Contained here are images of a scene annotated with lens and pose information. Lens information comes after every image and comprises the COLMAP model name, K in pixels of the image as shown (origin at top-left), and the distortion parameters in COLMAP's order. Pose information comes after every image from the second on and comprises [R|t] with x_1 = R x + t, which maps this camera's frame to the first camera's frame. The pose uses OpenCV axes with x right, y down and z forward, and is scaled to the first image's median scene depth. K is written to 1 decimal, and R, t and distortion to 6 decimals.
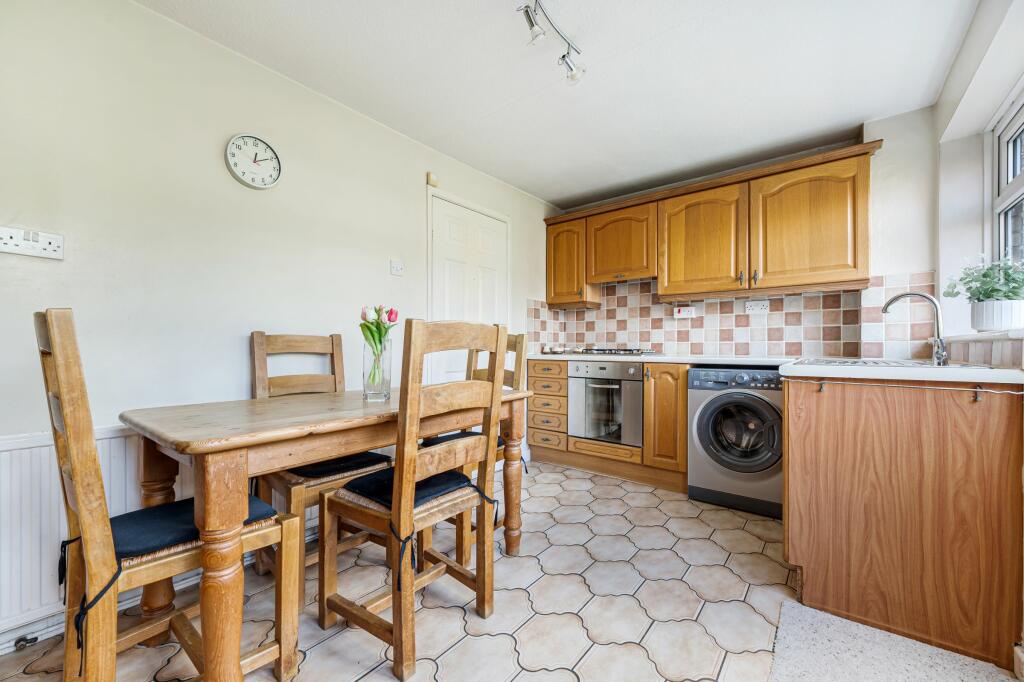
lens RADIAL K [[404.6, 0, 506.9], [0, 404.6, 346.2], [0, 0, 1]] dist [0.001414, 0.000172]
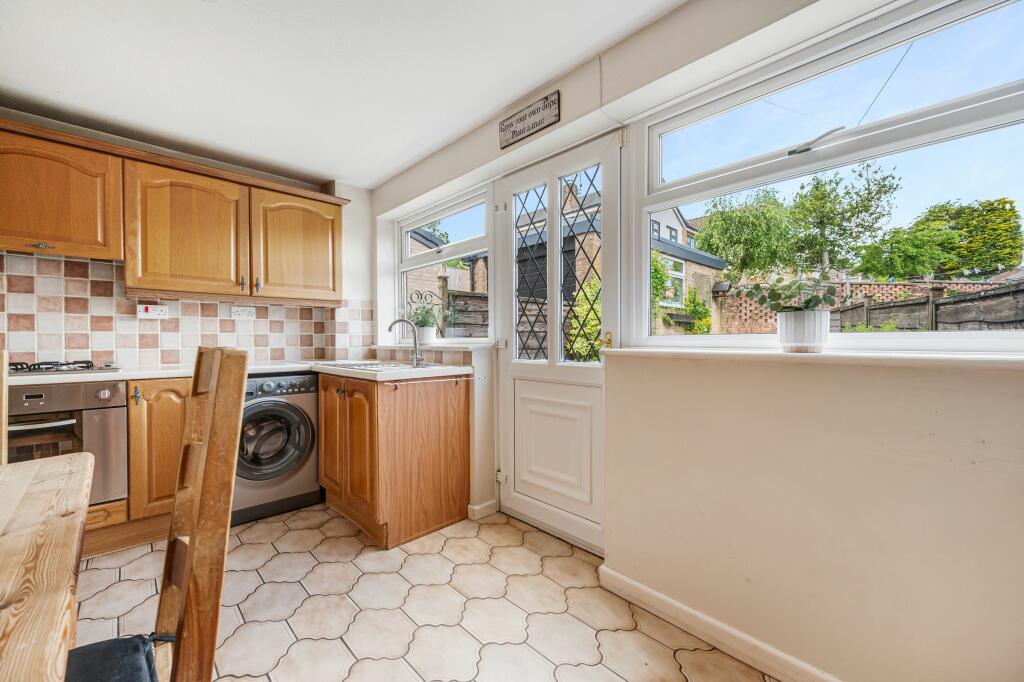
lens RADIAL K [[404.6, 0, 506.9], [0, 404.6, 346.2], [0, 0, 1]] dist [0.001414, 0.000172]
pose [[0.135765, -0.017314, 0.990590, -0.301424], [0.001686, 0.999850, 0.017244, -0.033692], [-0.990740, -0.000671, 0.135774, 0.242400]]
